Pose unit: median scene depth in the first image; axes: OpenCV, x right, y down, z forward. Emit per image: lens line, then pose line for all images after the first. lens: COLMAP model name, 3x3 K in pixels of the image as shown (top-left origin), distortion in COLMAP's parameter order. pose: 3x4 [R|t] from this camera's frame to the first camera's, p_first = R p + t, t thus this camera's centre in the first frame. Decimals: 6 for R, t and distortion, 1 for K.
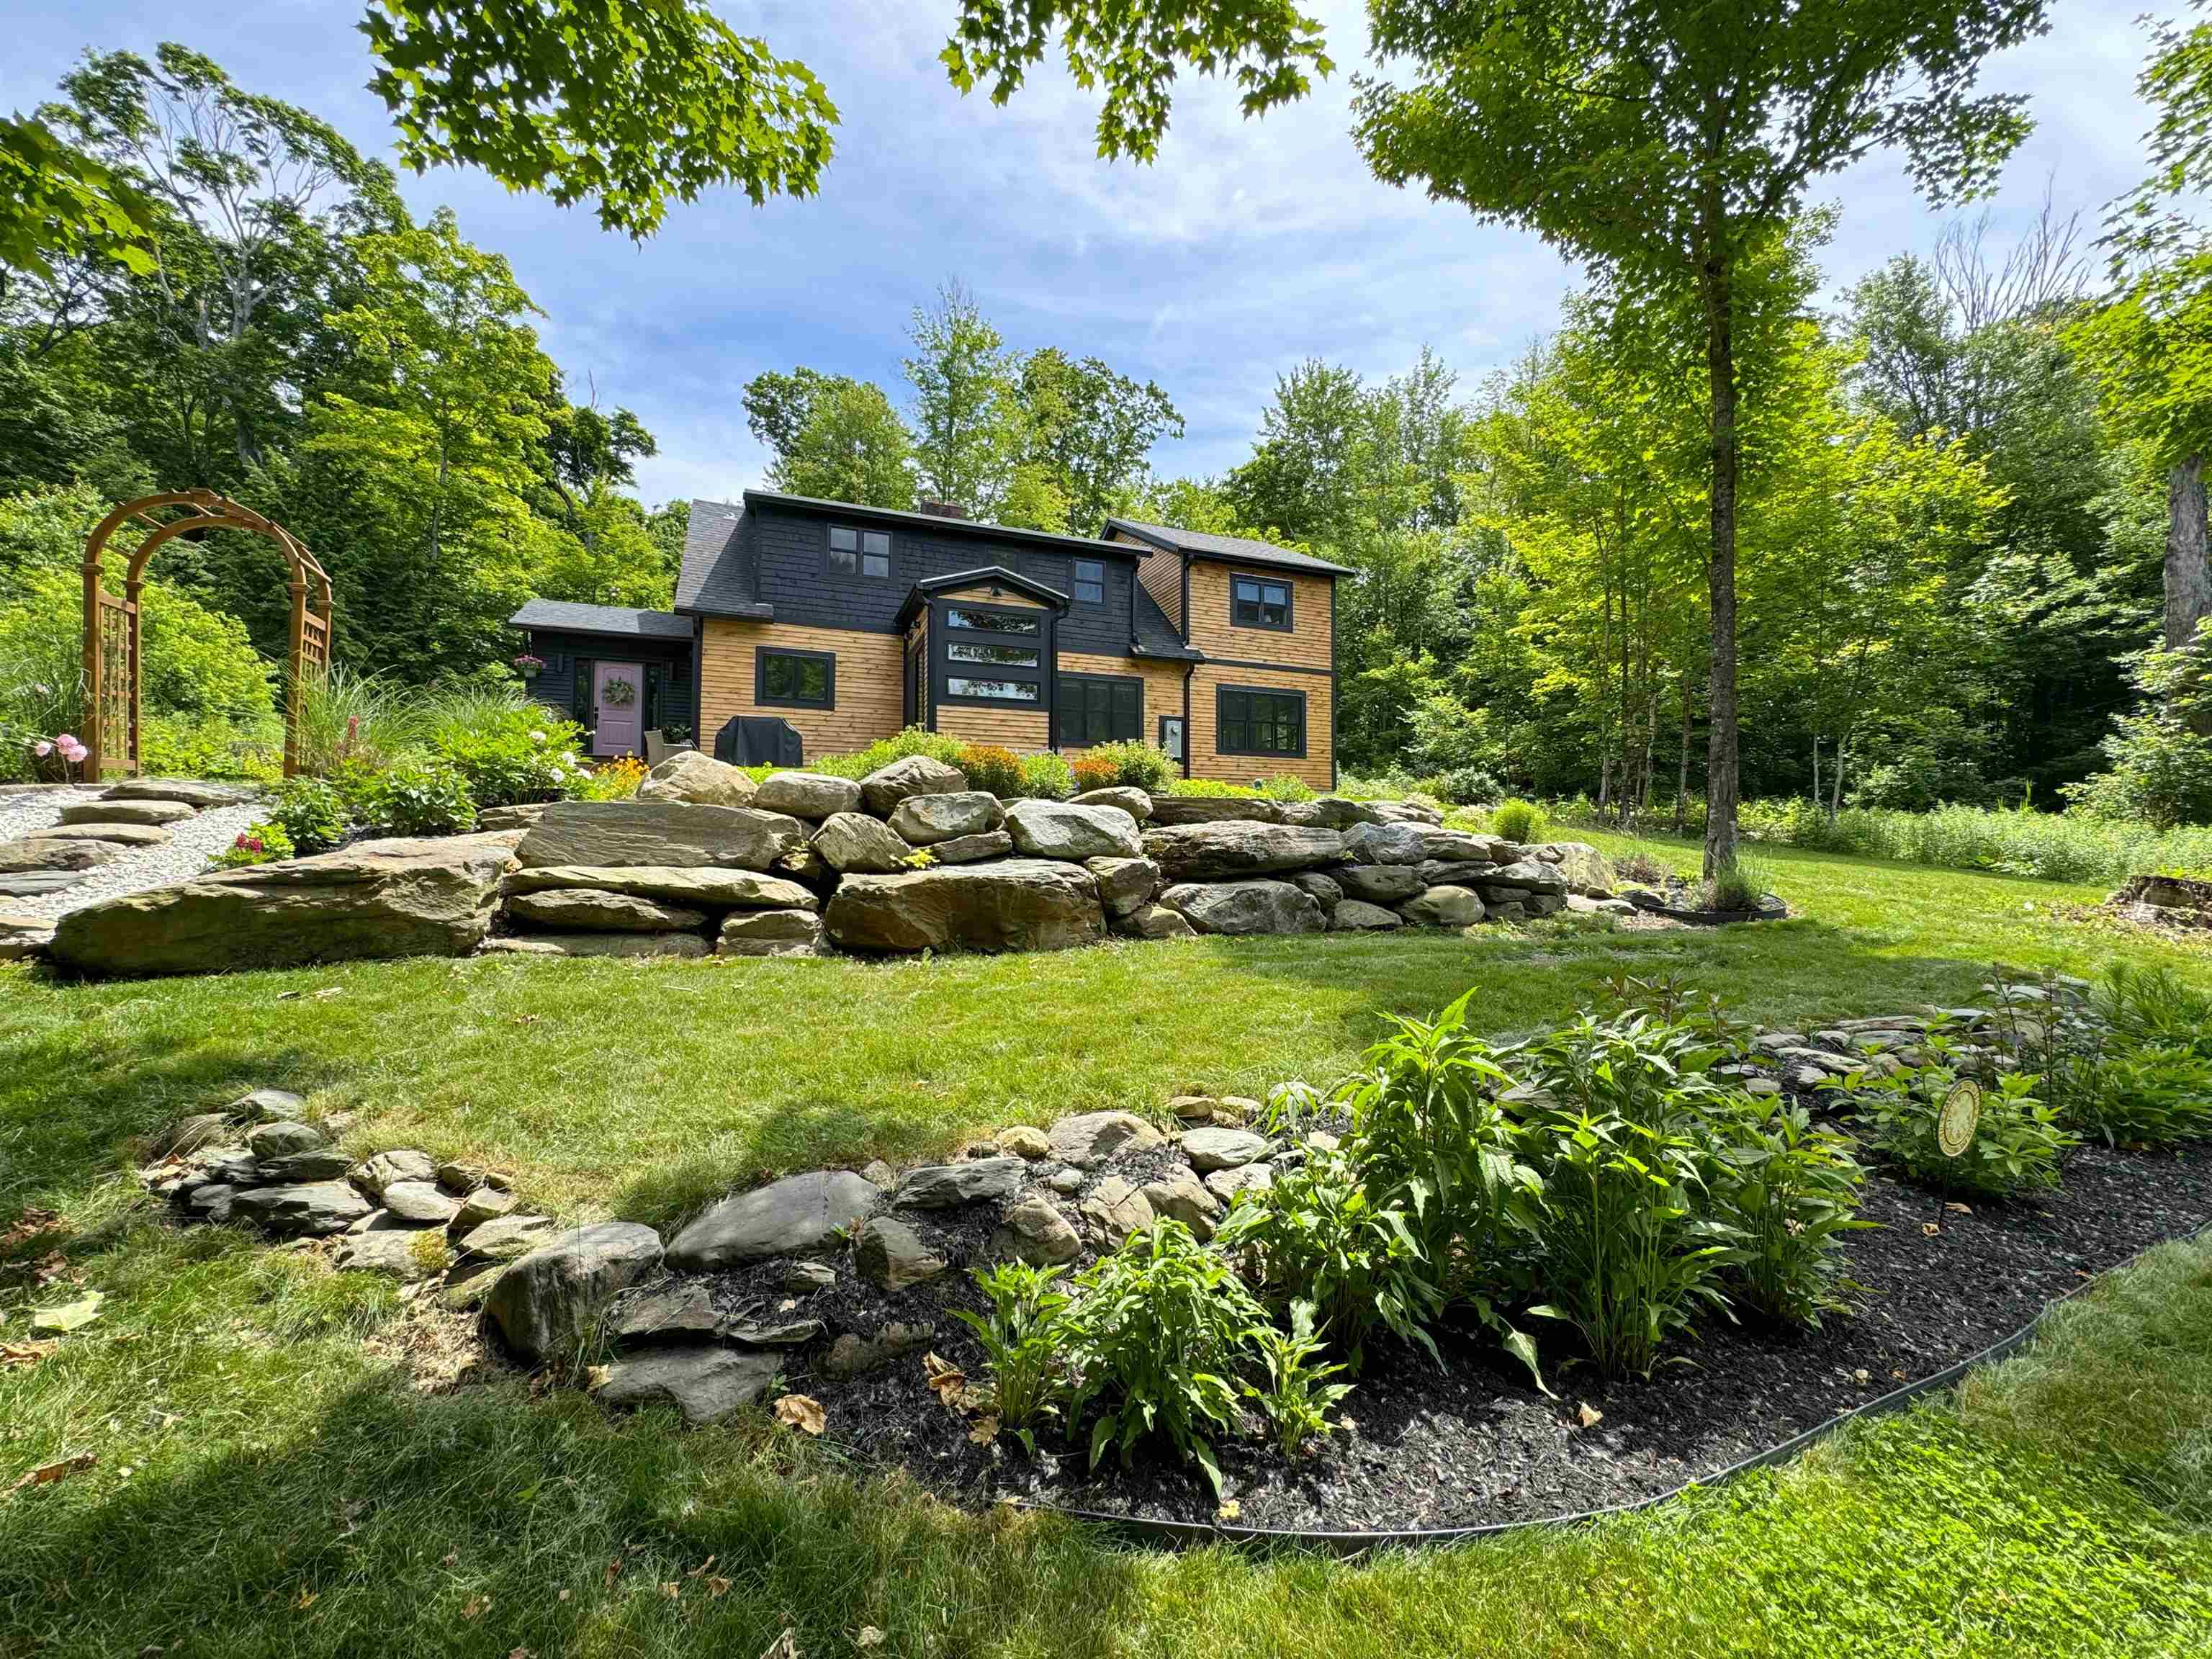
lens RADIAL K [[881.9, 0, 1104.3], [0, 881.9, 836.2], [0, 0, 1]] dist [-0.001561, -0.000227]
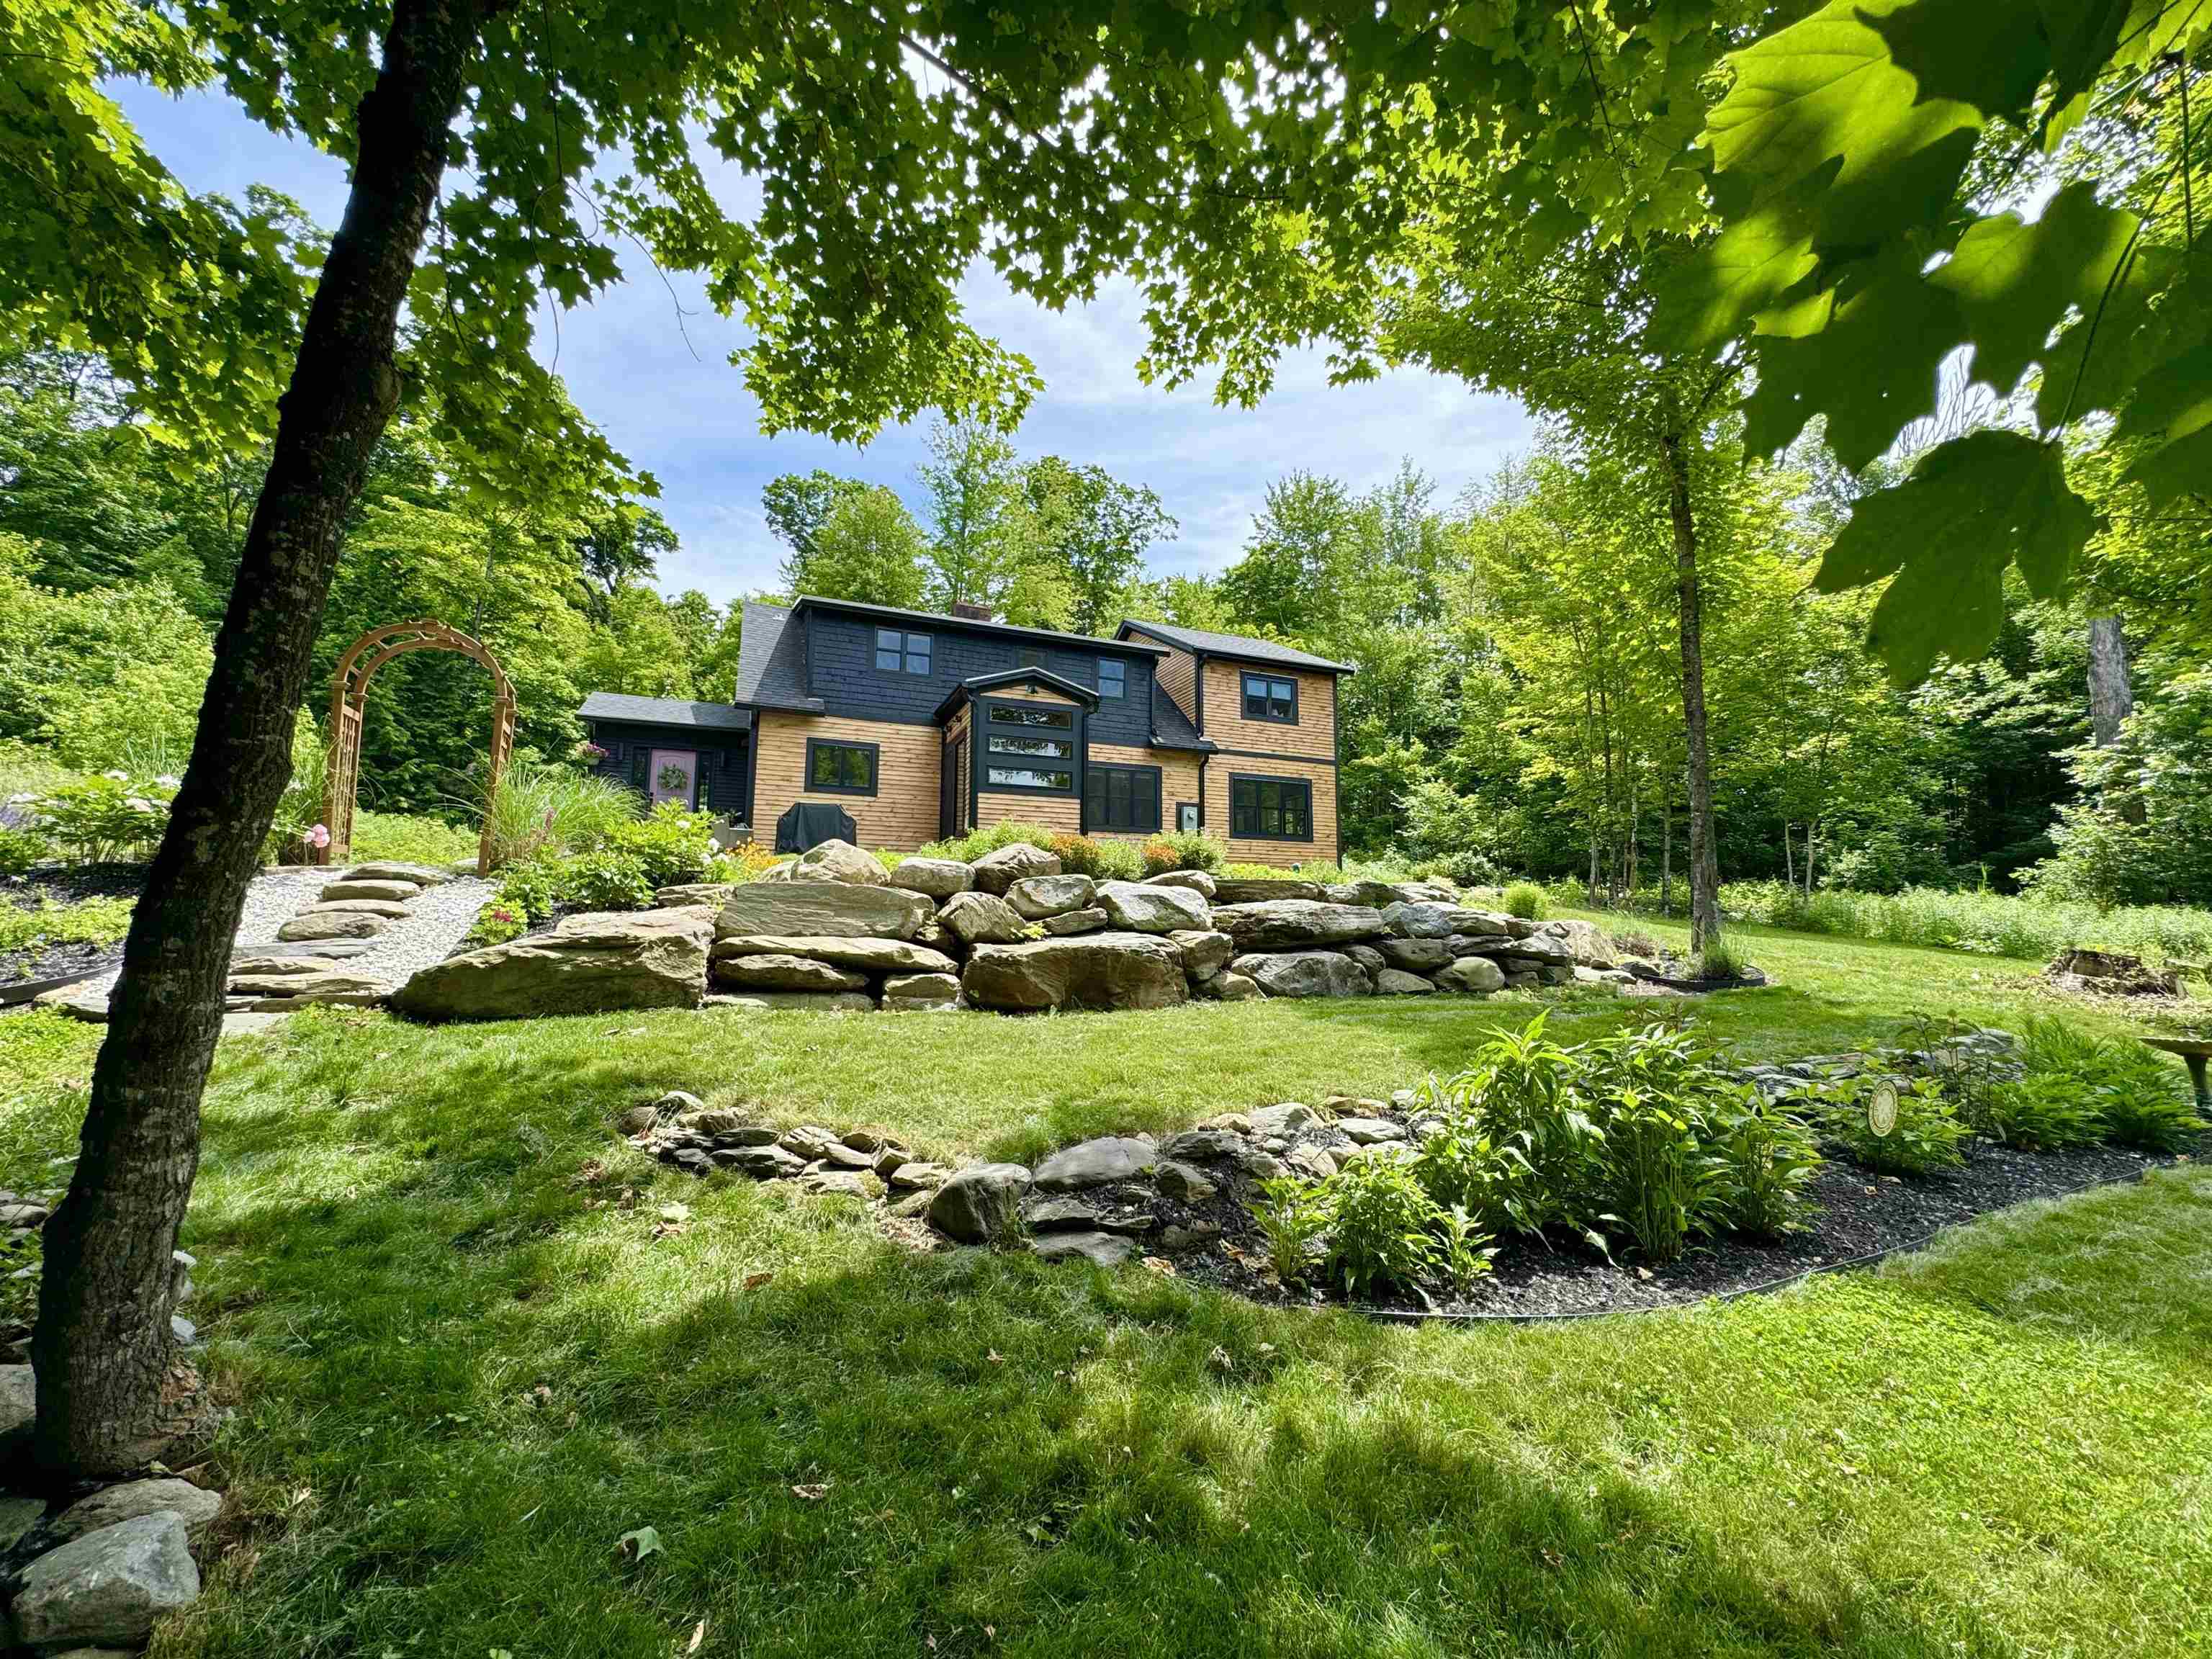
lens RADIAL K [[881.9, 0, 1104.3], [0, 881.9, 836.2], [0, 0, 1]] dist [-0.001561, -0.000227]
pose [[0.999899, 0.003347, 0.013787, -0.085933], [-0.002077, 0.995840, -0.091093, 0.003934], [-0.014035, 0.091055, 0.995747, -0.122547]]
